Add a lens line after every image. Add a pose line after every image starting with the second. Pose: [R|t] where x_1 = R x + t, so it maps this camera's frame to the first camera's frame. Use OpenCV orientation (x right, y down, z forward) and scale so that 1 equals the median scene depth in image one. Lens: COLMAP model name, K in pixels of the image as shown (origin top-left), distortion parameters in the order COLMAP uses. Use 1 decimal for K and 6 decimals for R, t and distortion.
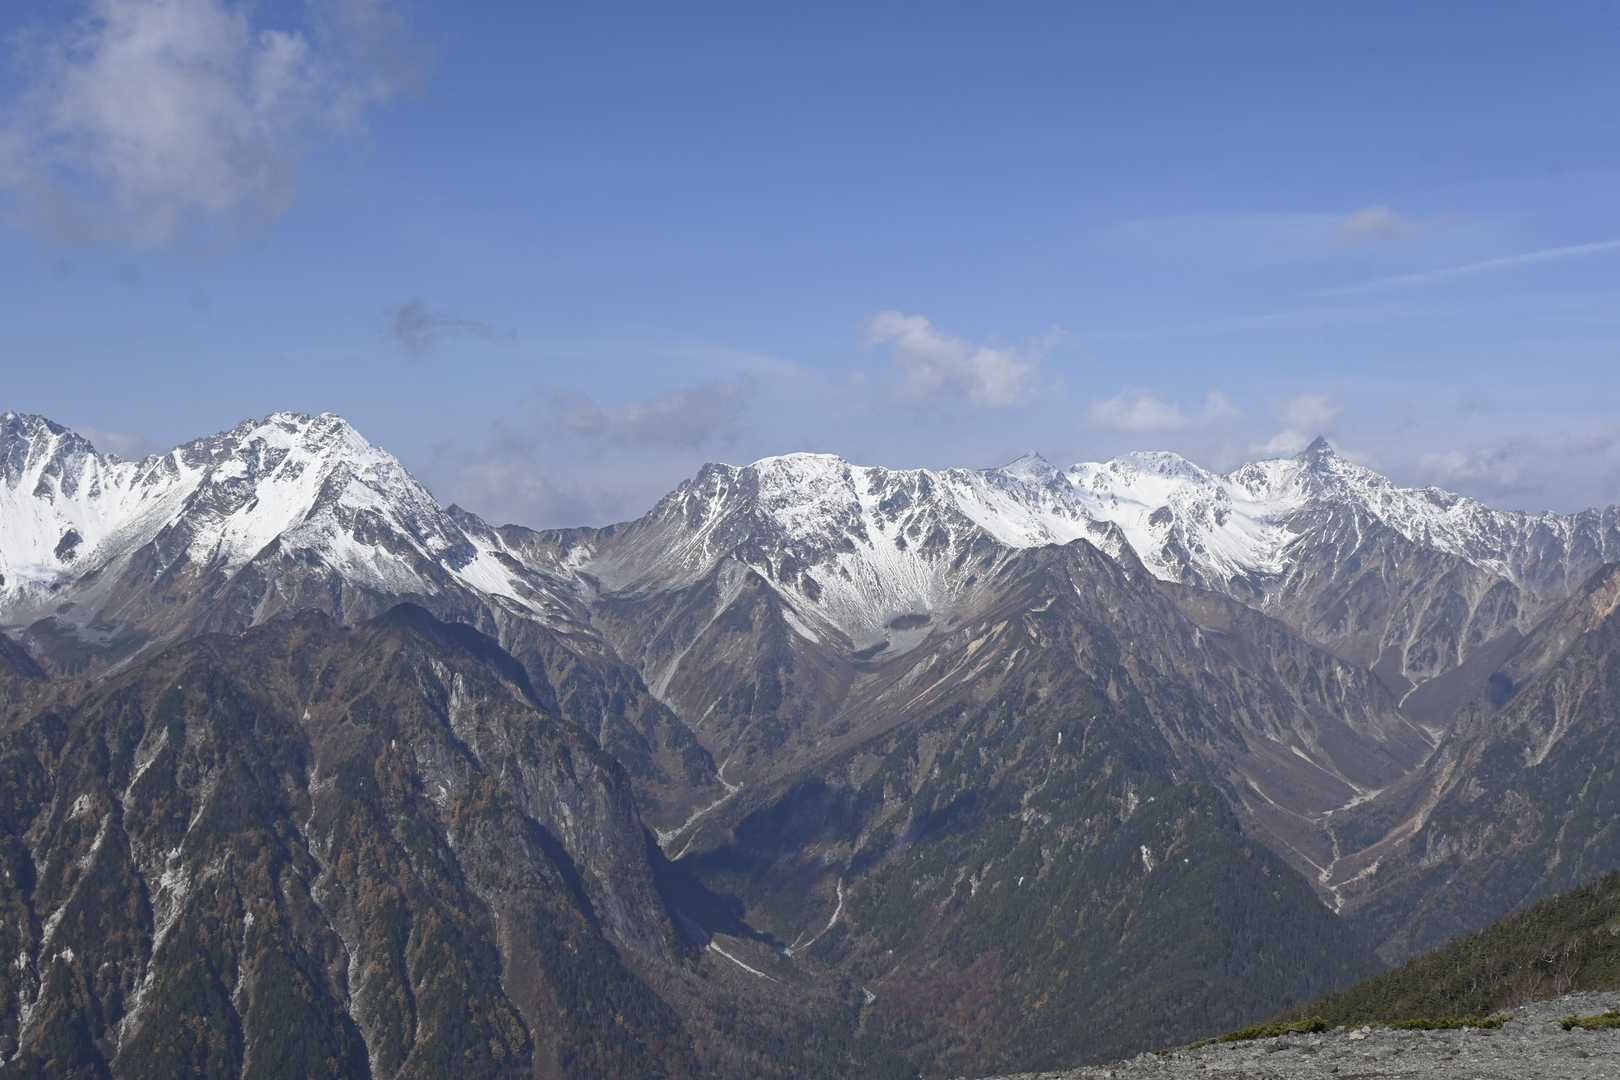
lens RADIAL K [[2176.7, 0, 802.7], [0, 2176.7, 581.9], [0, 0, 1]] dist [-0.000478, 0.020029]
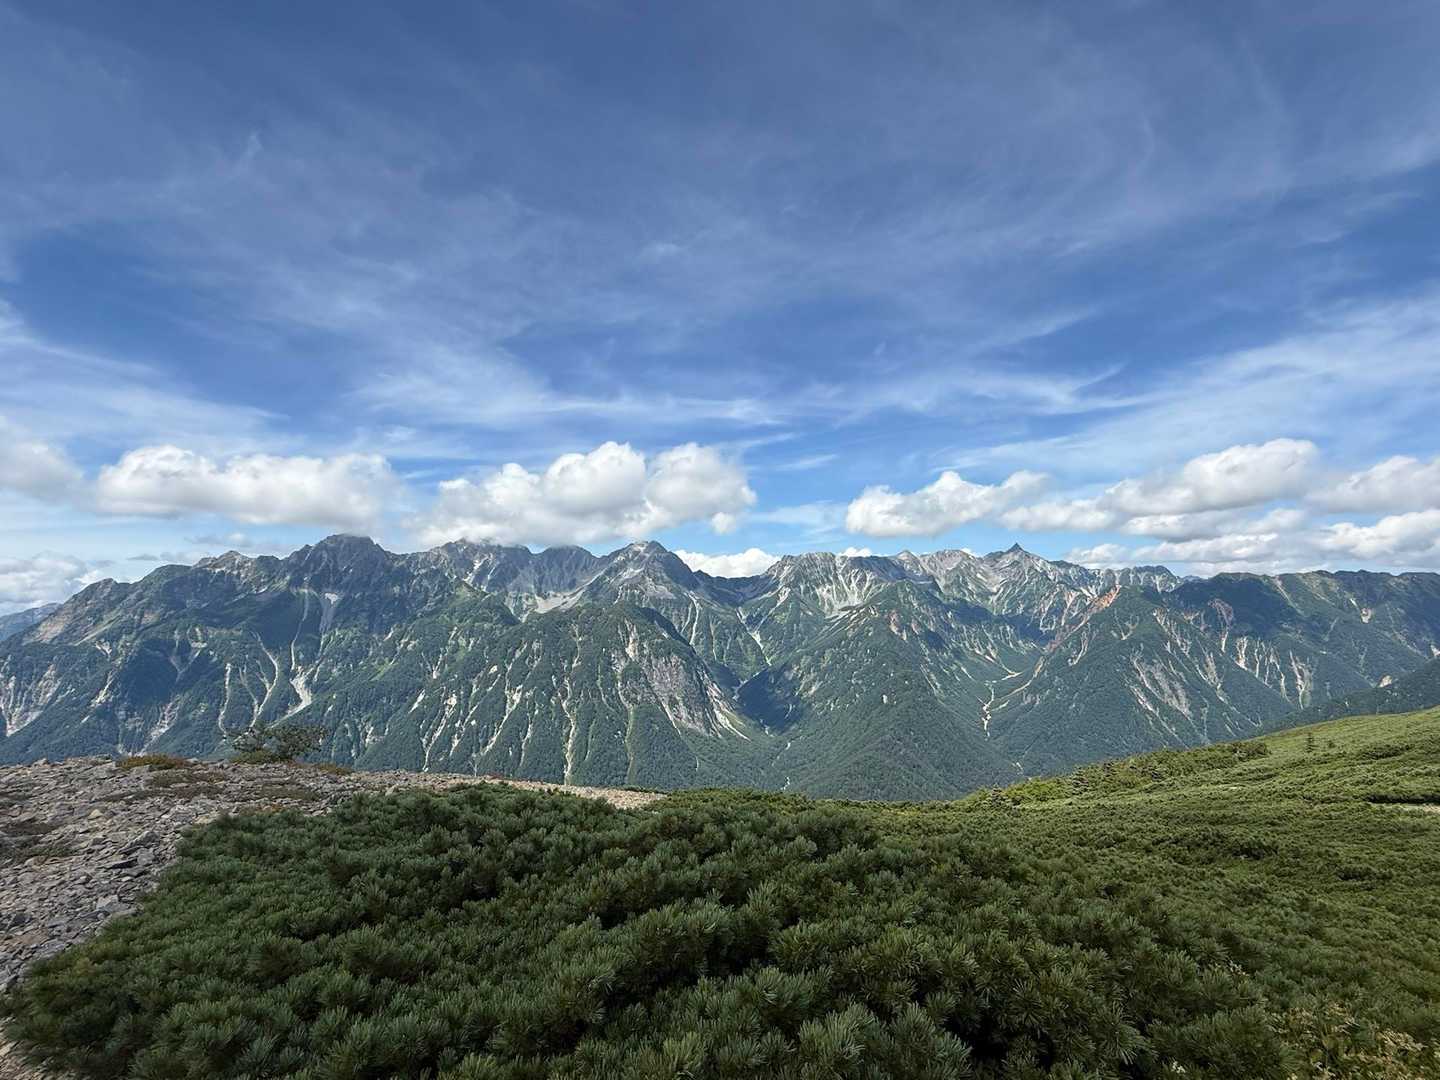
lens RADIAL K [[648.2, 0, 720.0], [0, 648.2, 540.0], [0, 0, 1]] dist [0.002059, 0.000213]
pose [[0.966120, -0.023732, -0.257000, 0.125199], [0.001107, 0.996135, -0.087823, 0.003677], [0.258091, 0.084563, 0.962413, 0.142938]]
